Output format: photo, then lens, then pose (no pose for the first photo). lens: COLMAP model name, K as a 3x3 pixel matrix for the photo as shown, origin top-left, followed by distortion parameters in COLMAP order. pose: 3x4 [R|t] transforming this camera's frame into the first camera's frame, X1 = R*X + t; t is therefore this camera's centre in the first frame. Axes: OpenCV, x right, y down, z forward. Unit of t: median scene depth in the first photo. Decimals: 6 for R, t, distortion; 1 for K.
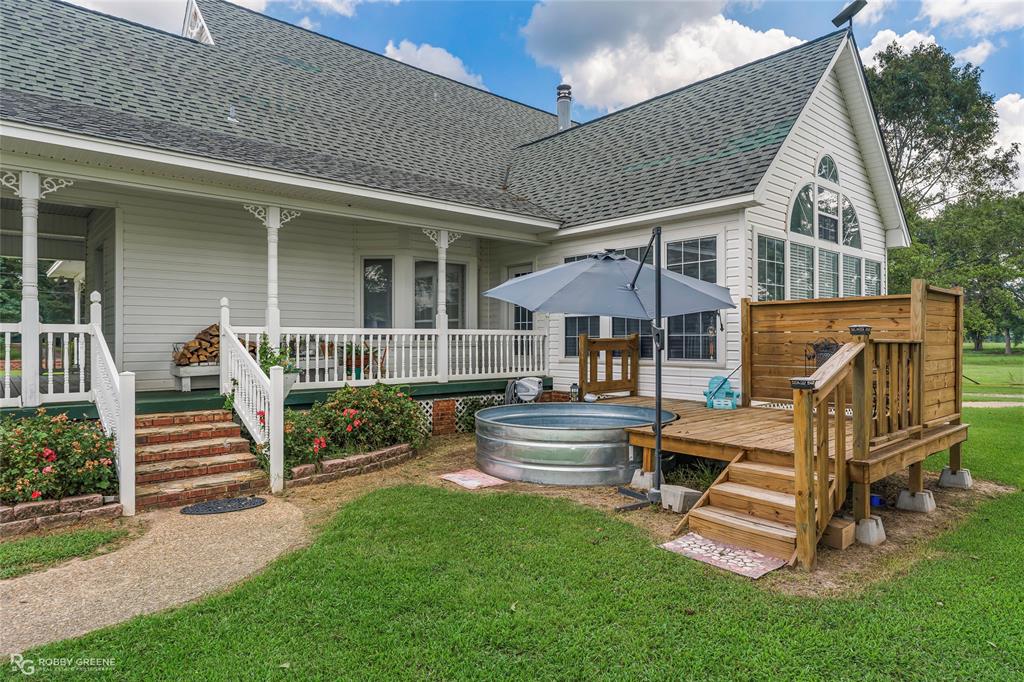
lens RADIAL K [[605.7, 0, 512.0], [0, 605.7, 341.0], [0, 0, 1]] dist [-0.006058, -0.000854]
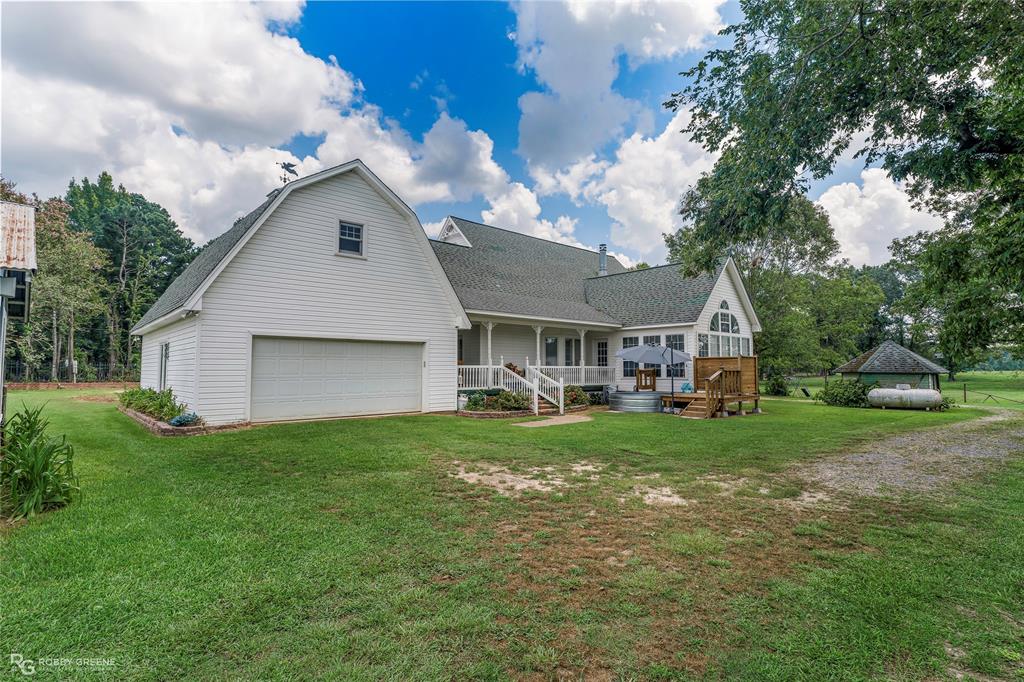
lens RADIAL K [[510.7, 0, 512.0], [0, 510.7, 341.0], [0, 0, 1]] dist [0.001809, 0.000096]
pose [[0.999660, 0.001452, 0.026047, -0.527410], [0.000064, 0.998311, -0.058097, 0.000309], [-0.026087, 0.058079, 0.997971, -1.362622]]
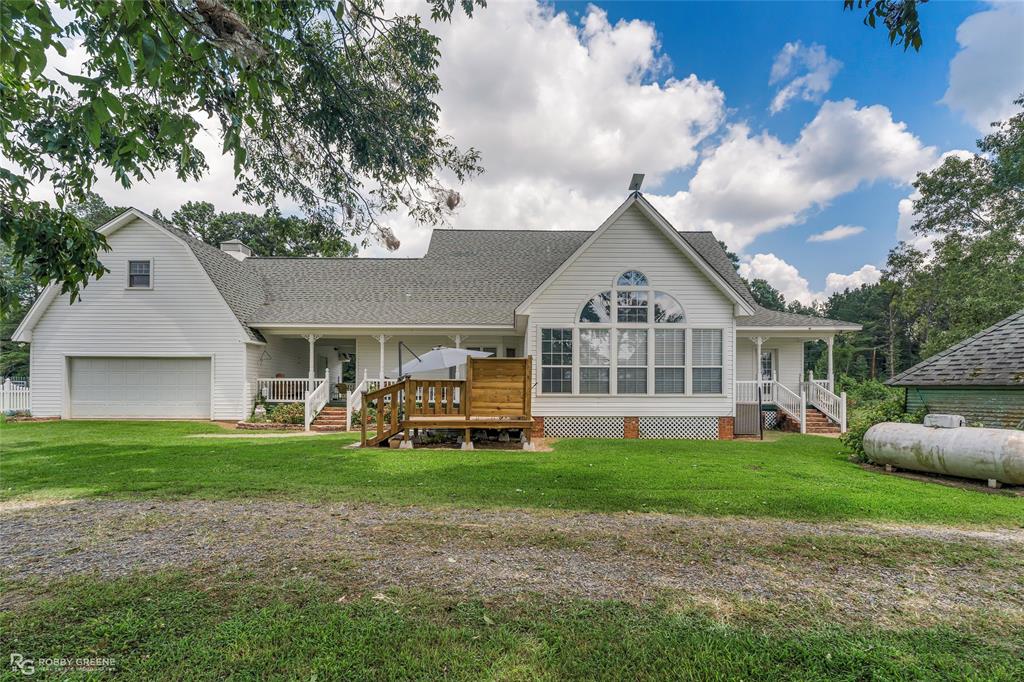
lens RADIAL K [[470.8, 0, 513.2], [0, 470.8, 389.4], [0, 0, 1]] dist [-0.000179, -0.000039]
pose [[0.765601, 0.004393, -0.643301, 1.271203], [-0.004395, 0.999989, 0.001599, 0.017889], [0.643301, 0.001603, 0.765612, -0.220353]]
